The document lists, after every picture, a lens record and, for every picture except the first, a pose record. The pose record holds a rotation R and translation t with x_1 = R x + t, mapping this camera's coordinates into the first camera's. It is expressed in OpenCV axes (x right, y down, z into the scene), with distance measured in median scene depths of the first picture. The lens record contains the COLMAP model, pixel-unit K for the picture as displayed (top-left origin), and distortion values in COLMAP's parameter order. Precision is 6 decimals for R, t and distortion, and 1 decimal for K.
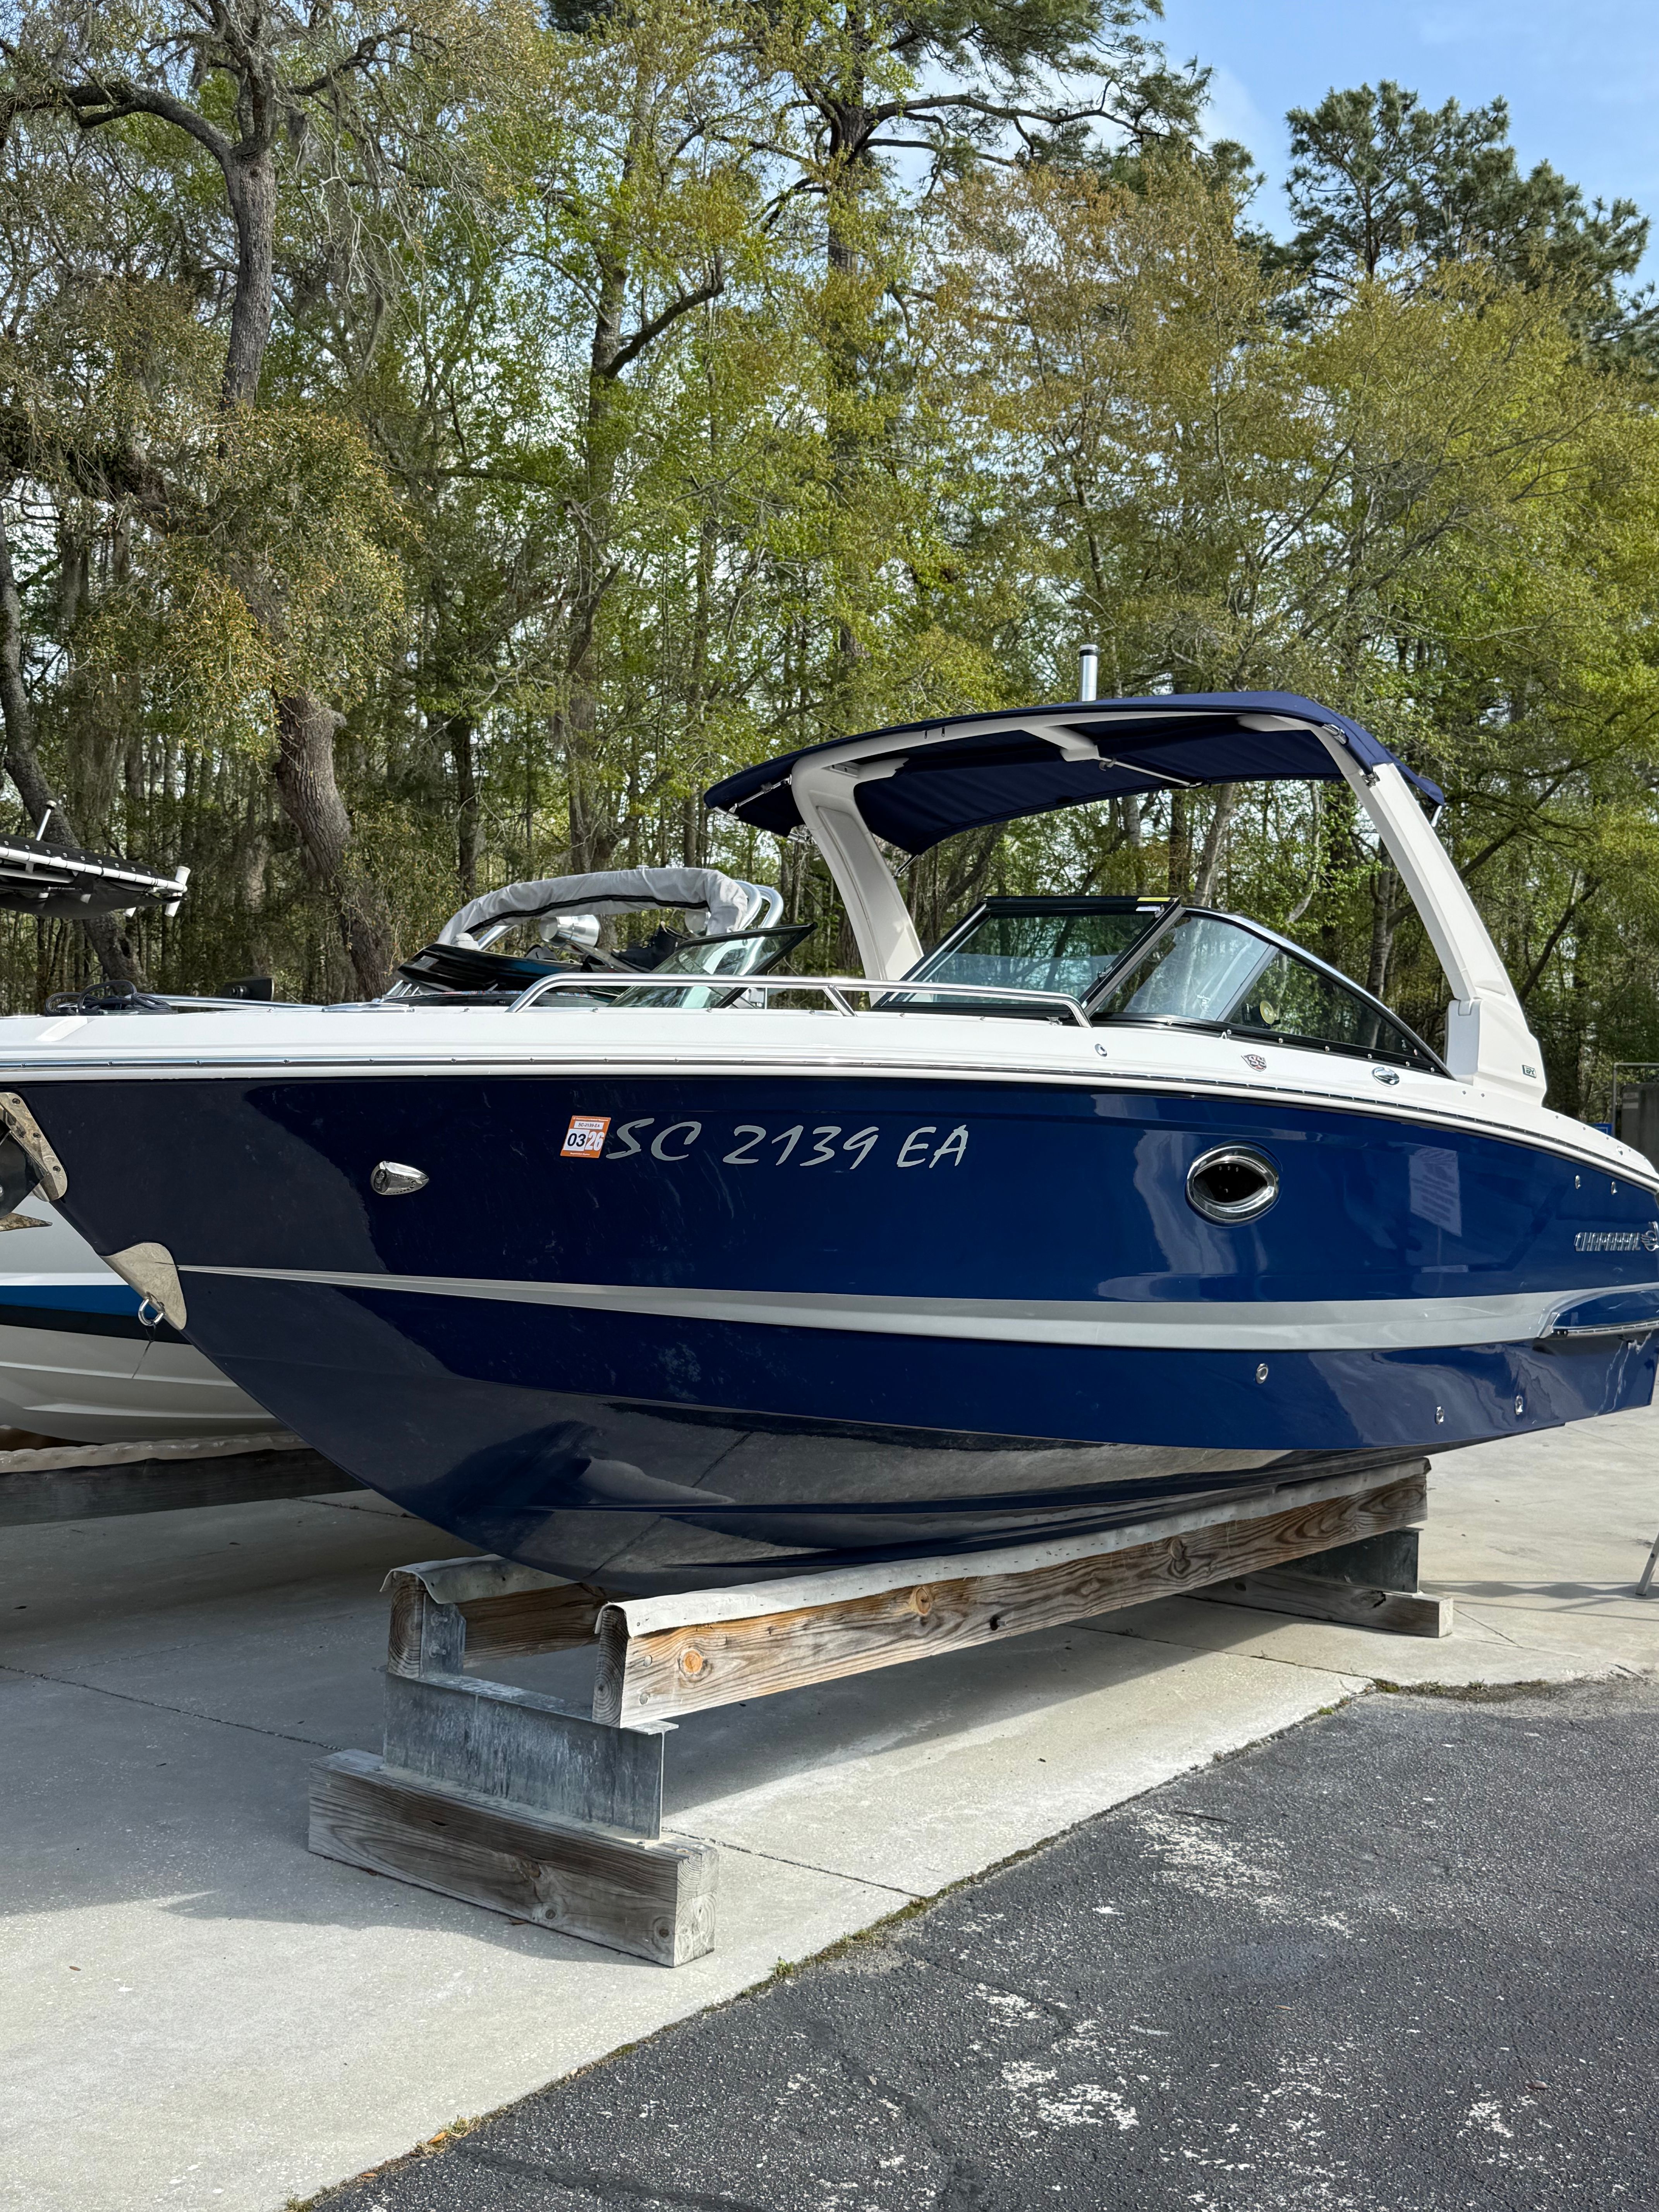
lens RADIAL K [[1786.4, 0, 683.4], [0, 1786.4, 1111.3], [0, 0, 1]] dist [-0.004008, 0.012125]
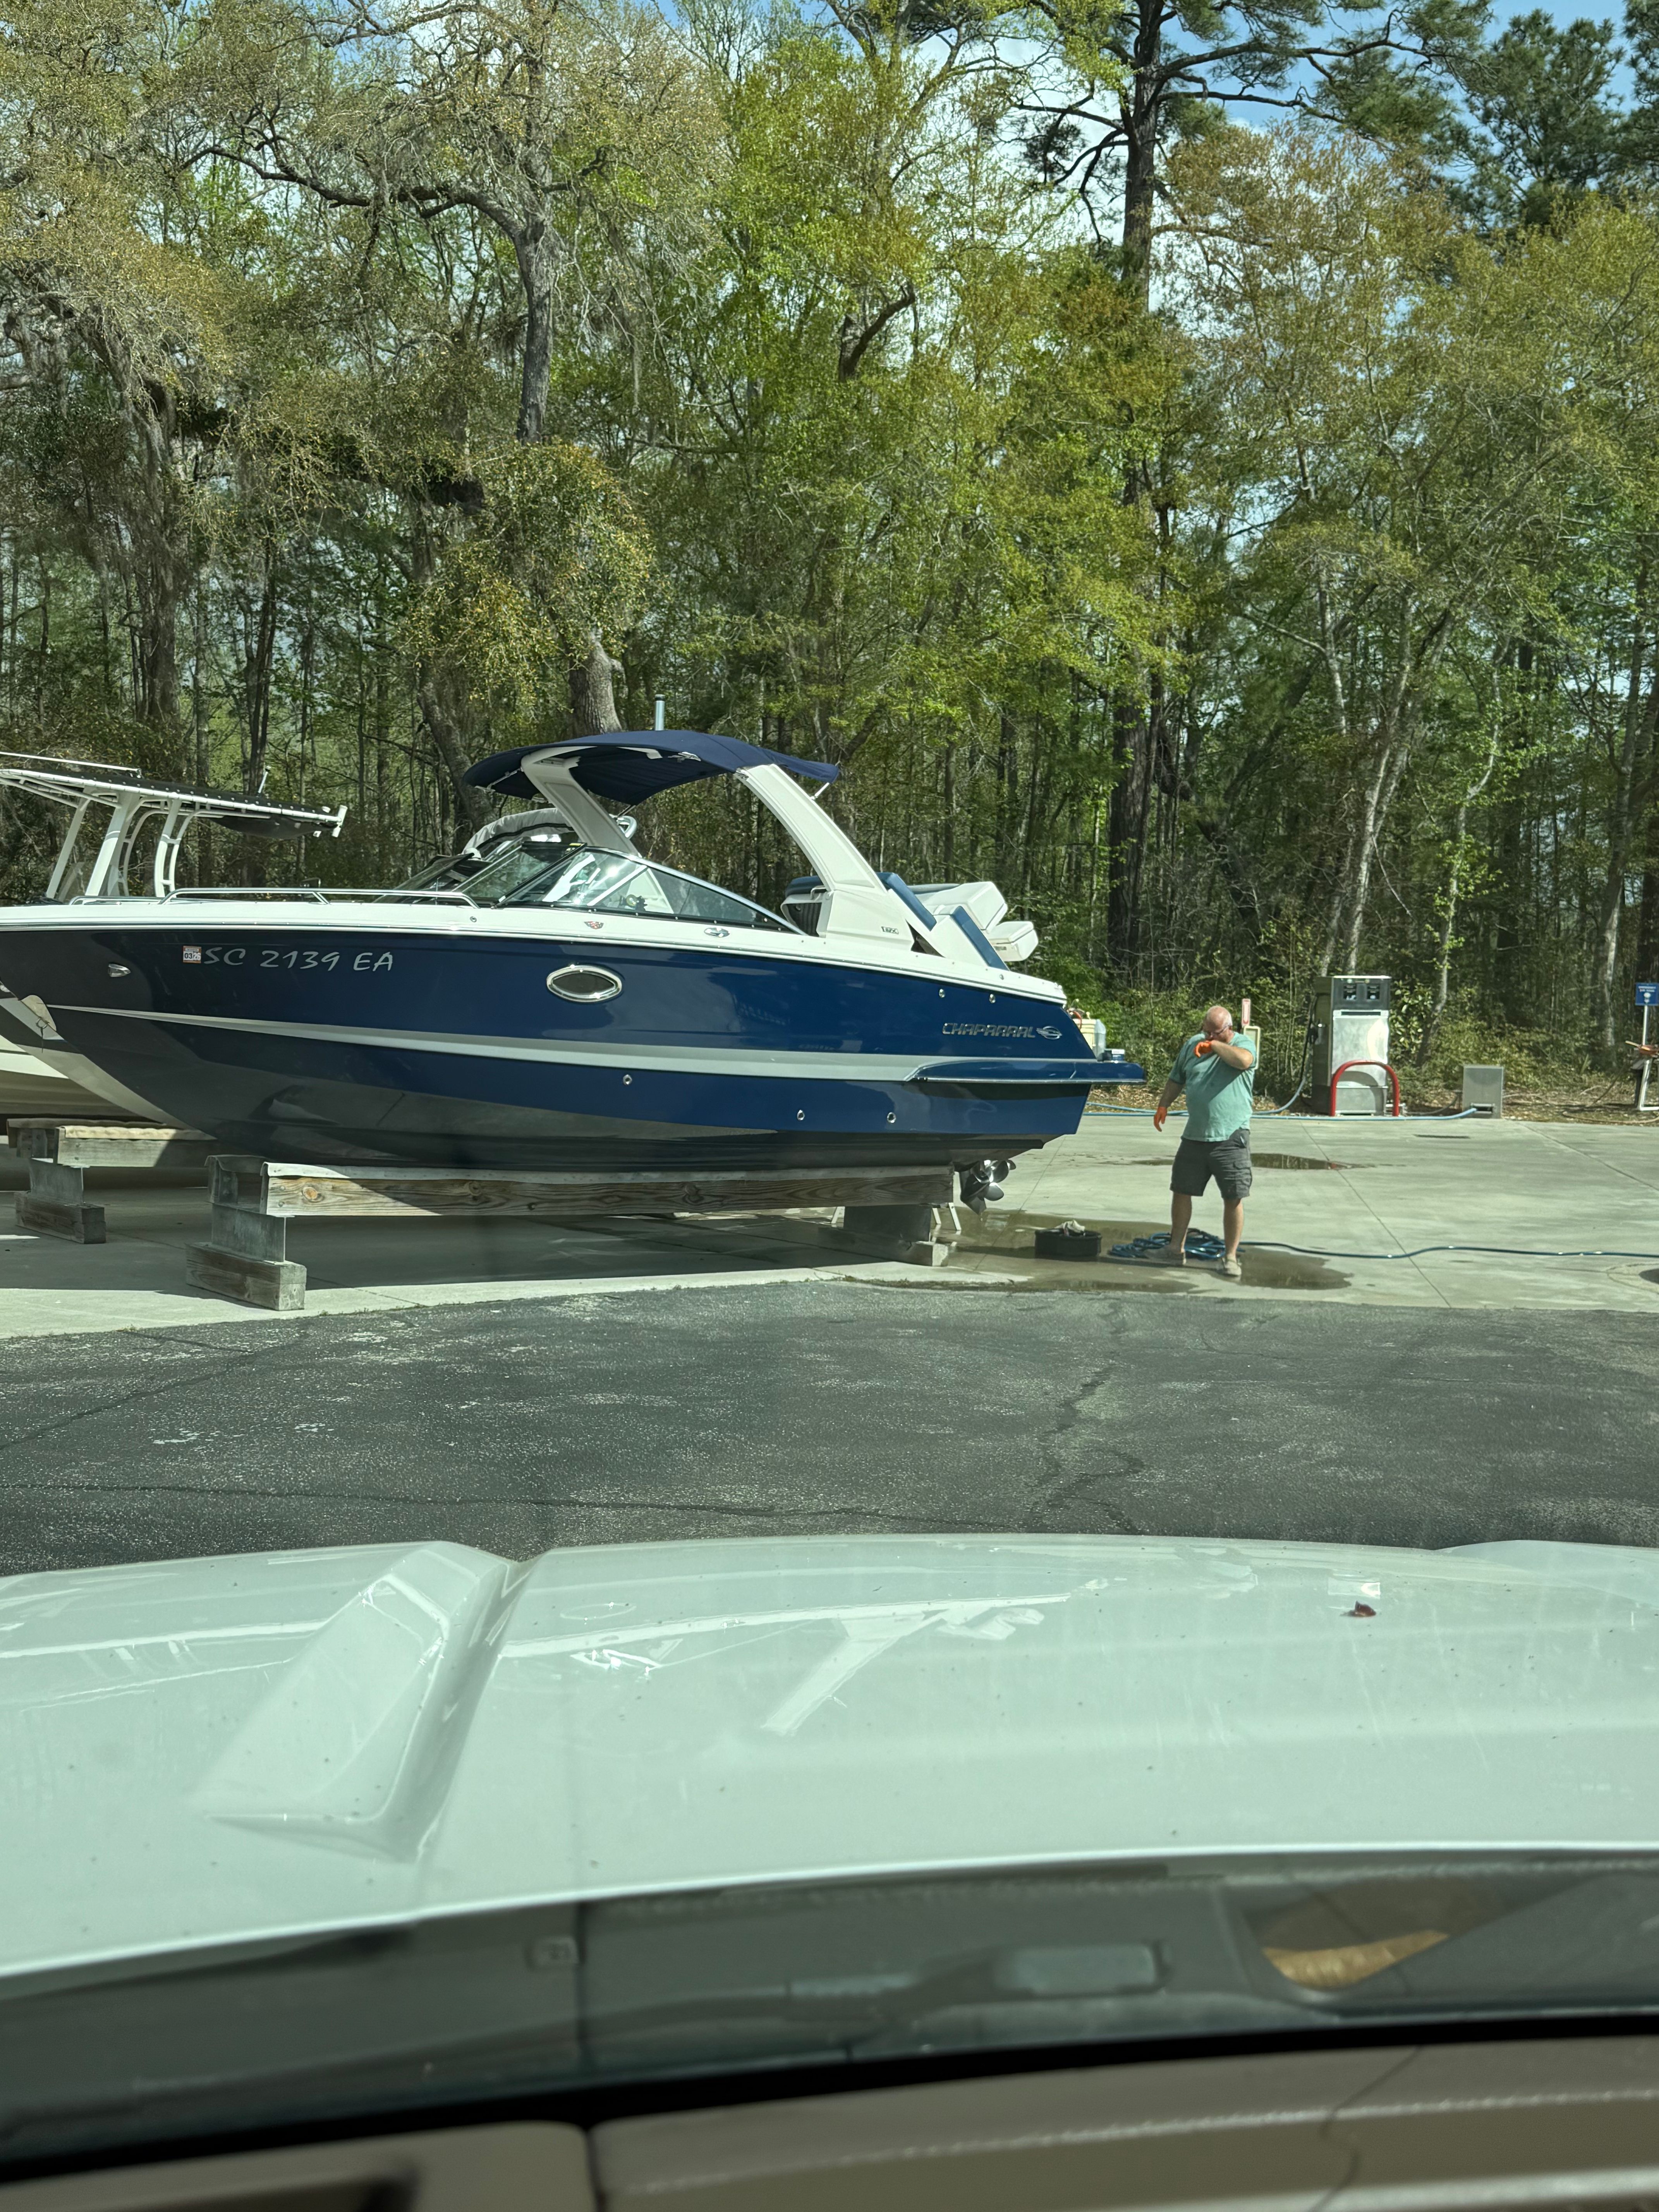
lens RADIAL K [[1677.1, 0, 829.5], [0, 1677.1, 1106.0], [0, 0, 1]] dist [0.004606, -0.002409]
pose [[0.976932, 0.016400, -0.212920, 0.897915], [-0.000082, 0.997076, 0.076422, 0.031363], [0.213551, -0.074641, 0.974076, -0.745419]]
